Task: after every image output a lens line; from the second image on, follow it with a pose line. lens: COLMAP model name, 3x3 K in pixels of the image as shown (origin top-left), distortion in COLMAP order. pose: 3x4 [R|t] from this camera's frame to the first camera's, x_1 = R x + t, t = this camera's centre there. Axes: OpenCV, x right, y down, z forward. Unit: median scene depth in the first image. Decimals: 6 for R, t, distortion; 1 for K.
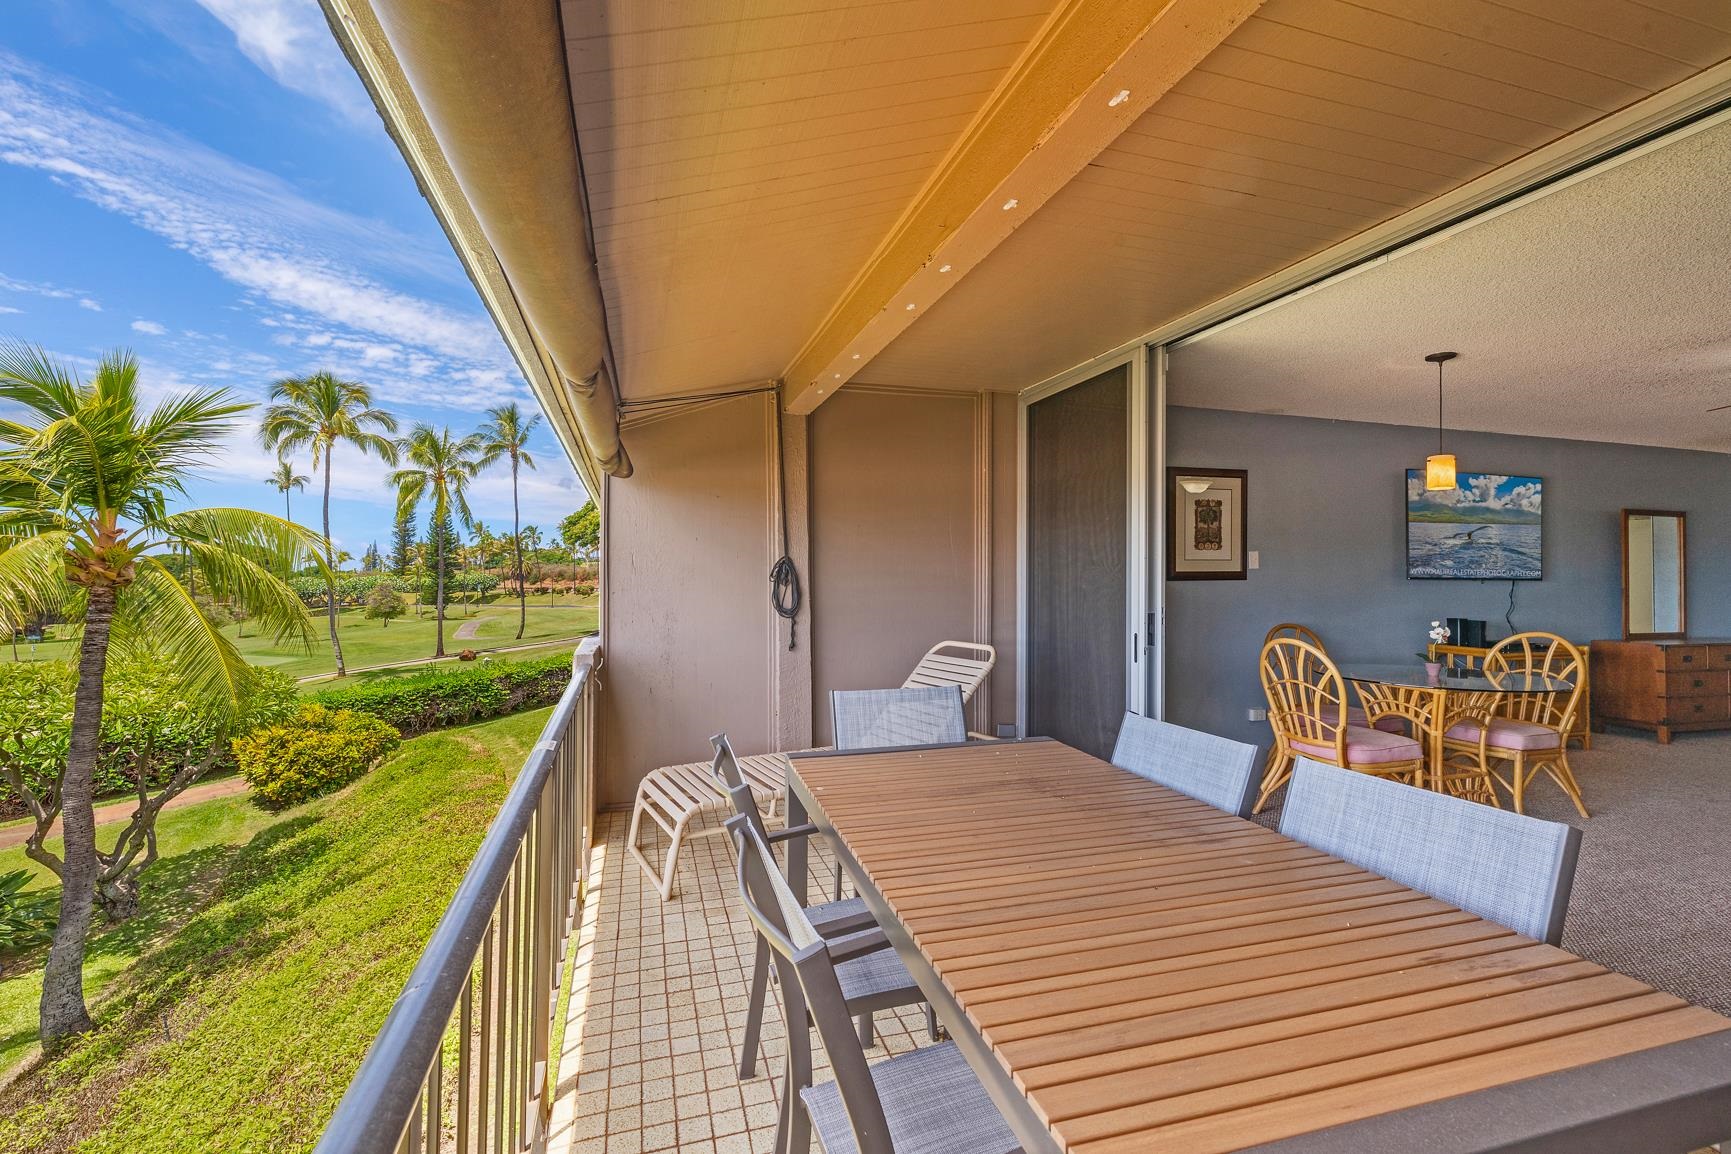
lens RADIAL K [[739.0, 0, 847.9], [0, 739.0, 555.2], [0, 0, 1]] dist [-0.003295, 0.000520]
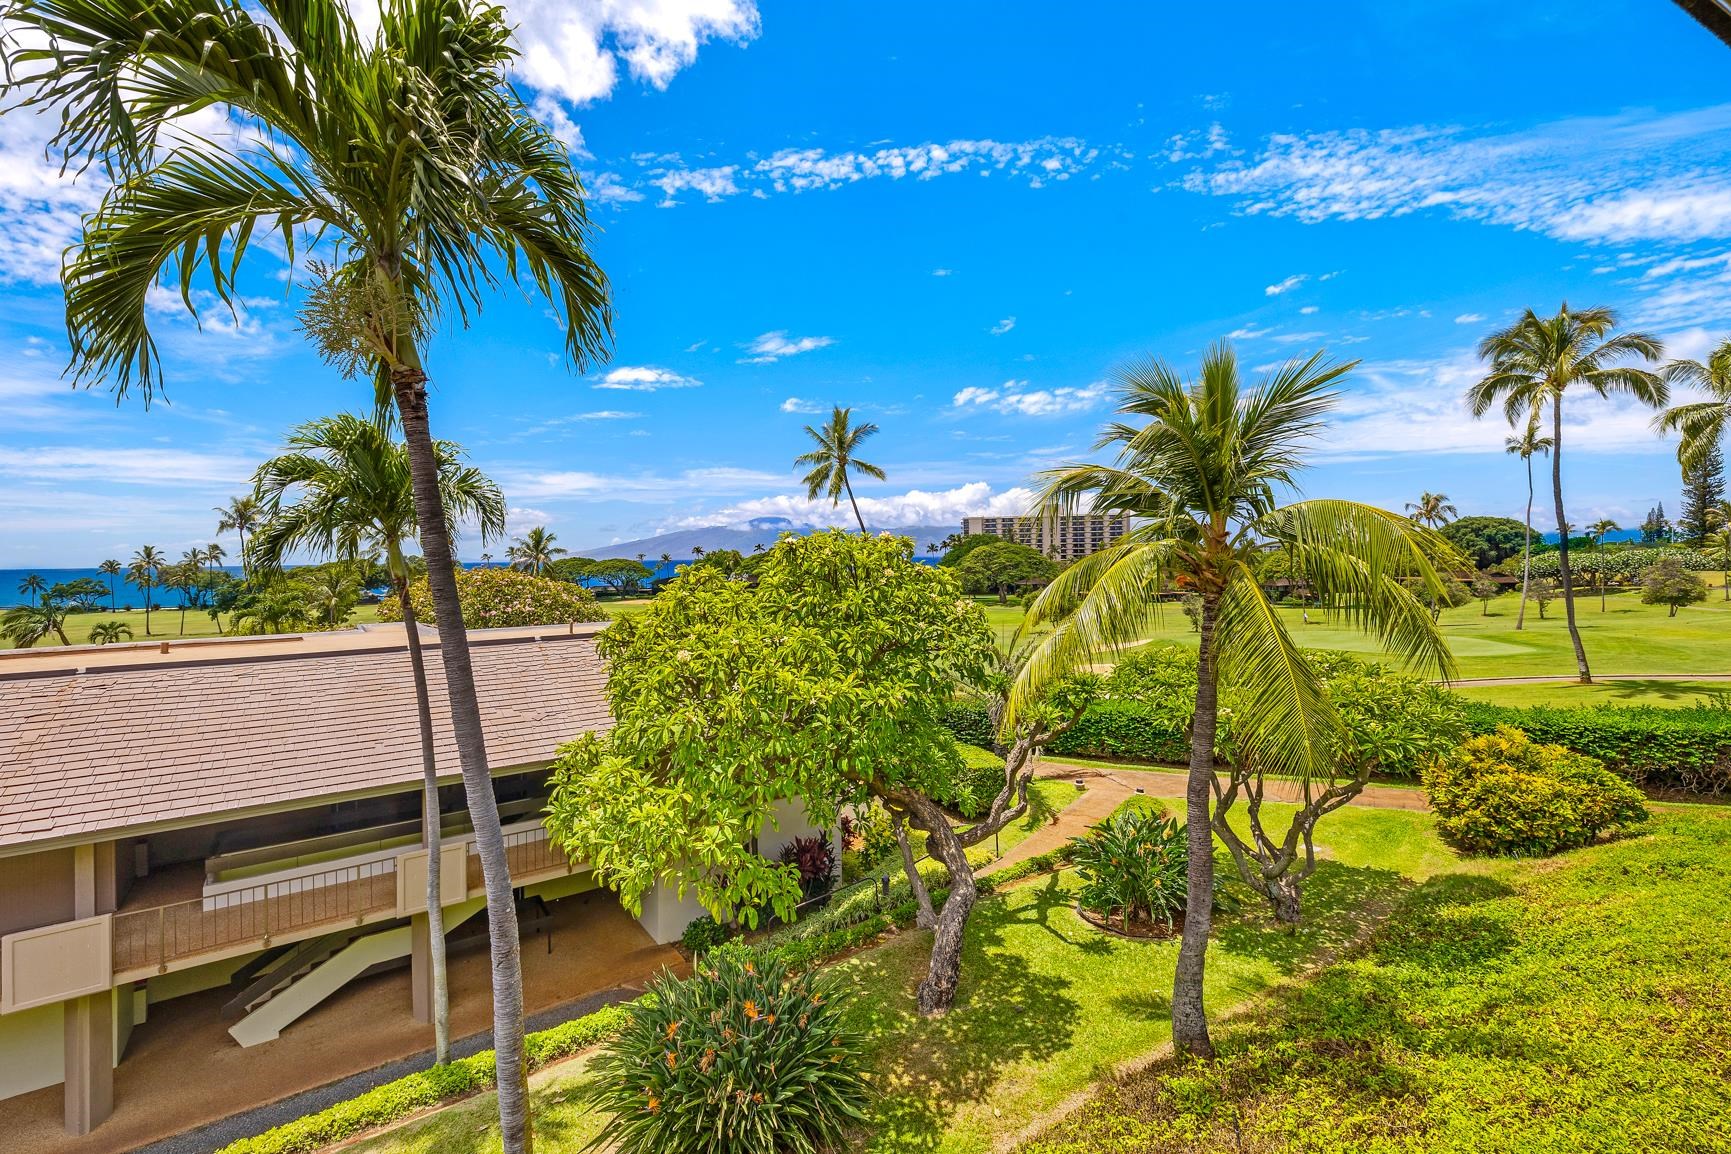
lens RADIAL K [[753.4, 0, 862.8], [0, 753.4, 553.9], [0, 0, 1]] dist [0.000792, 0.000358]
pose [[0.184818, -0.009090, -0.982731, -0.199342], [0.042708, 0.999087, -0.001209, -0.042840], [0.981844, -0.041747, 0.185037, 0.588783]]
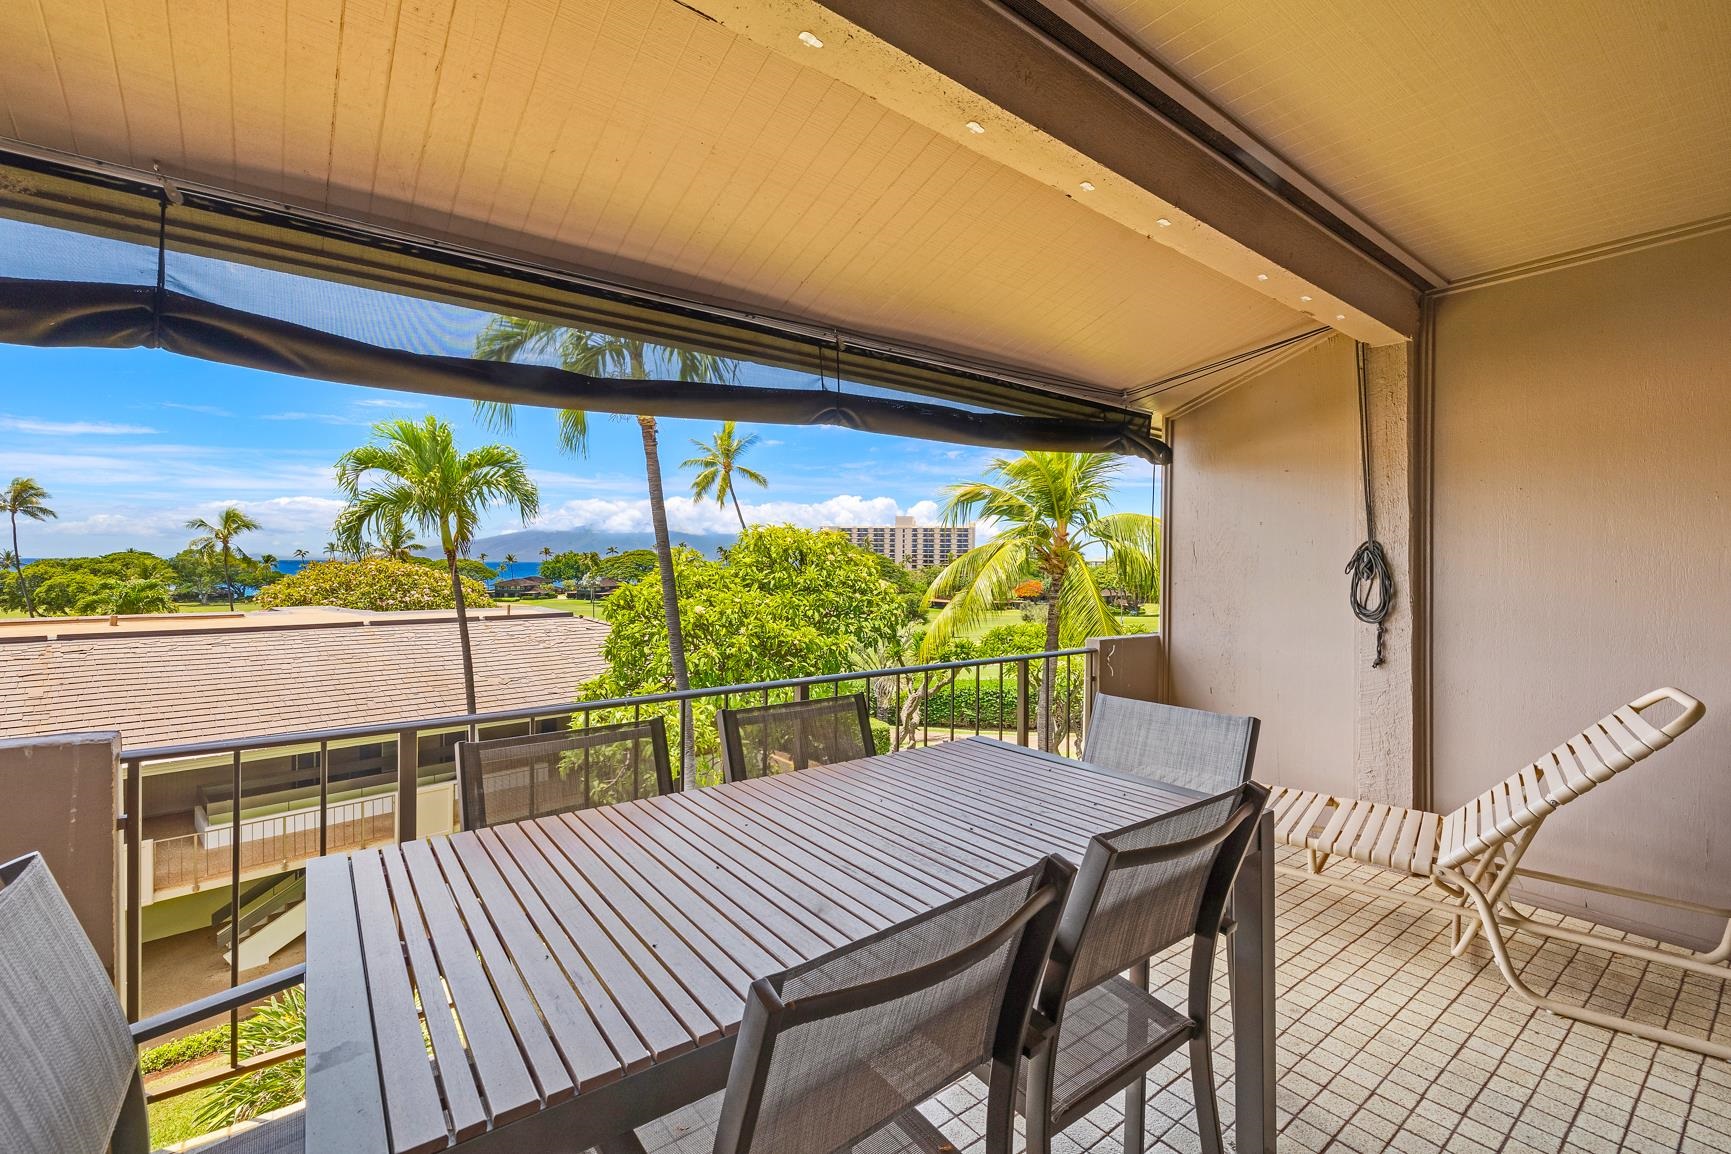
lens RADIAL K [[748.9, 0, 858.5], [0, 748.9, 567.4], [0, 0, 1]] dist [0.000925, 0.000009]
pose [[0.366269, 0.003783, -0.930501, 0.310752], [0.019790, 0.999734, 0.011854, 0.007172], [0.930299, -0.022756, 0.366097, 0.180396]]
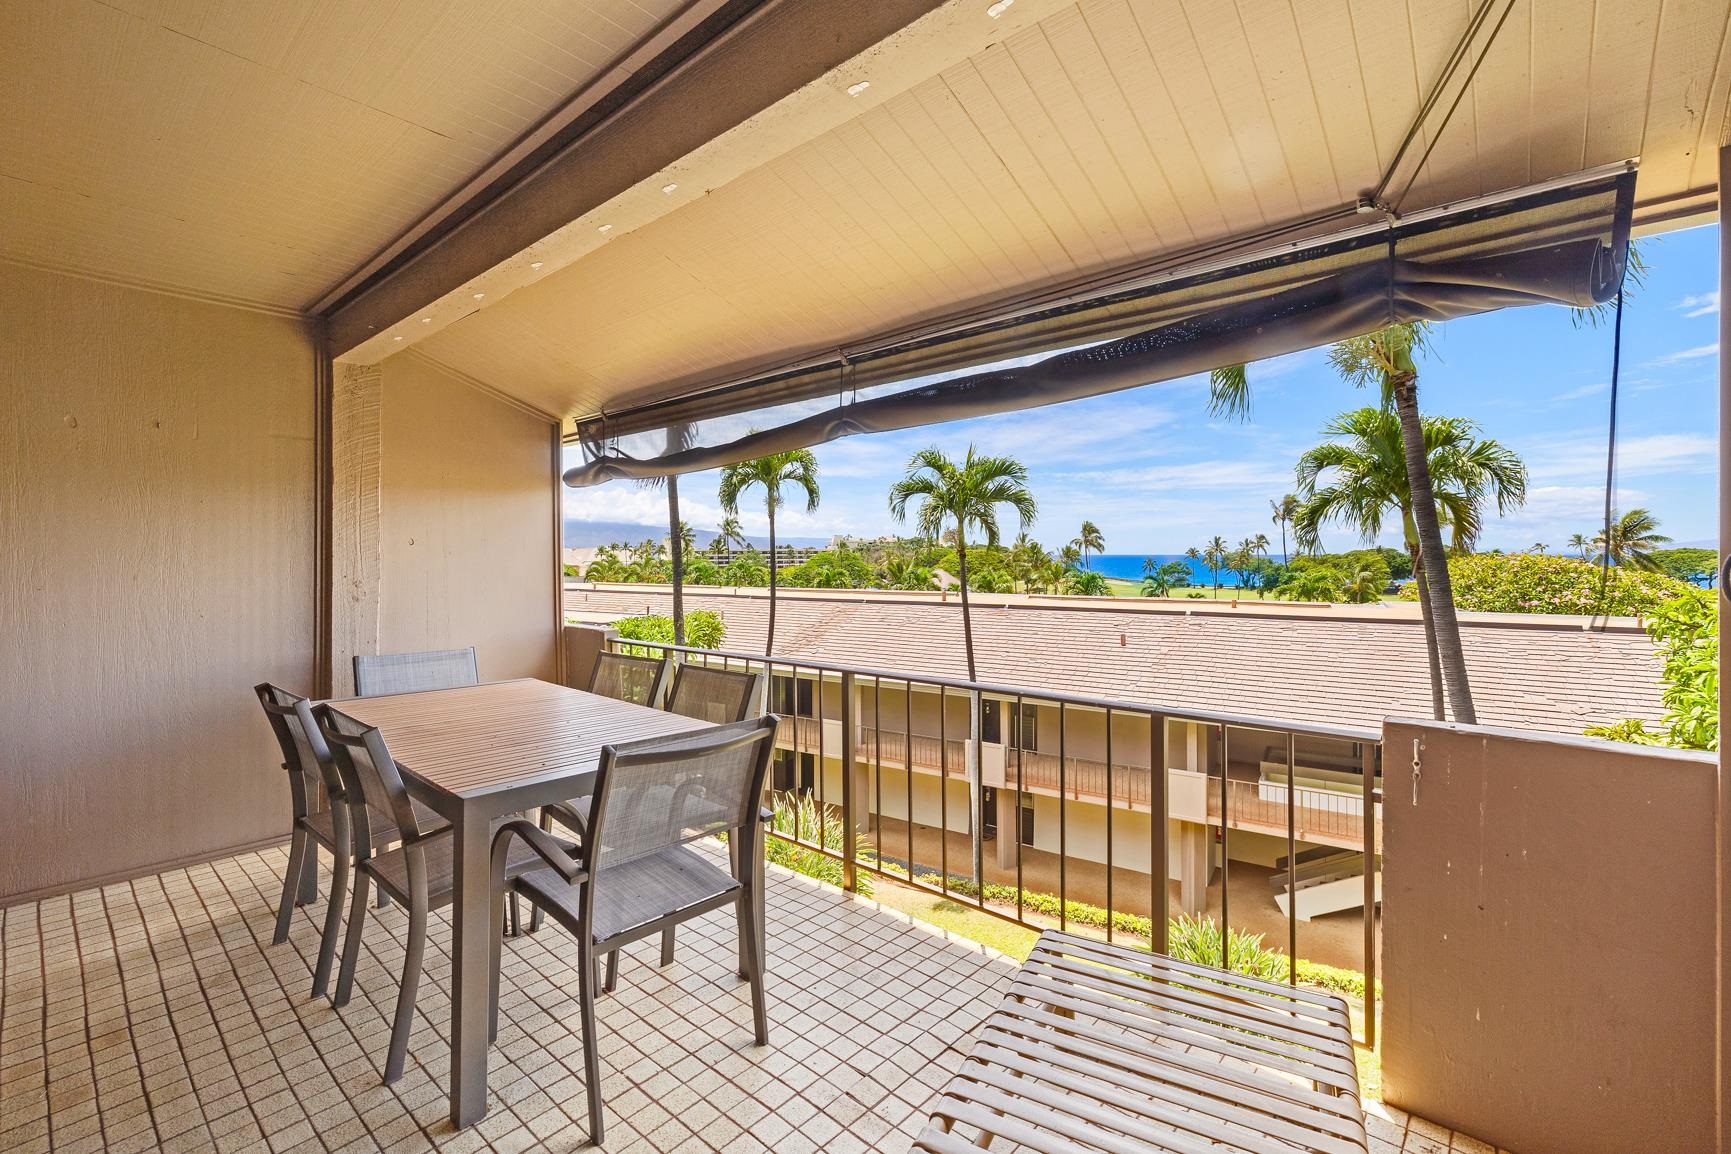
lens RADIAL K [[753.4, 0, 862.8], [0, 753.4, 553.9], [0, 0, 1]] dist [0.000792, 0.000358]
pose [[-0.846765, -0.002879, -0.531960, 0.135371], [0.013208, 0.999563, -0.026433, 0.016195], [0.531804, -0.029409, -0.846357, 0.751600]]
